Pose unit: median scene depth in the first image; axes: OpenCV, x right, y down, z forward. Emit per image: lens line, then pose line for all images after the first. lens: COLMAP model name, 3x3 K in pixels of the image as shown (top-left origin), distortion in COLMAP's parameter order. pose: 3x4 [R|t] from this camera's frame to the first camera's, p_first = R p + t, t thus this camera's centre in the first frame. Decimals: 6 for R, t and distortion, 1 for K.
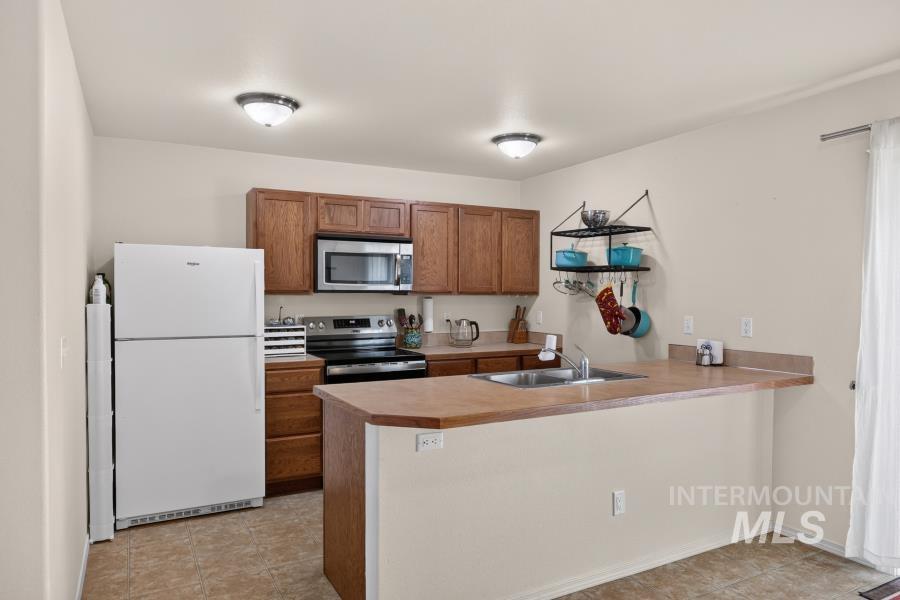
lens RADIAL K [[591.6, 0, 450.0], [0, 591.6, 300.0], [0, 0, 1]] dist [-0.005396, 0.002367]
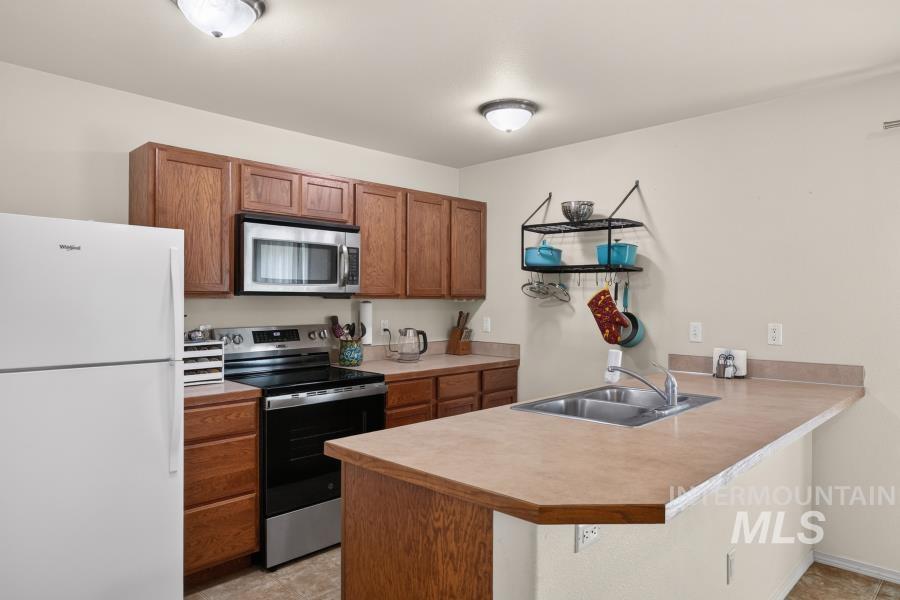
lens RADIAL K [[578.3, 0, 448.9], [0, 578.3, 296.6], [0, 0, 1]] dist [-0.002109, -0.000704]
pose [[0.955317, 0.002124, 0.295574, -0.190725], [0.002185, 0.999896, -0.014251, 0.000019], [-0.295574, 0.014260, 0.955213, 0.248169]]
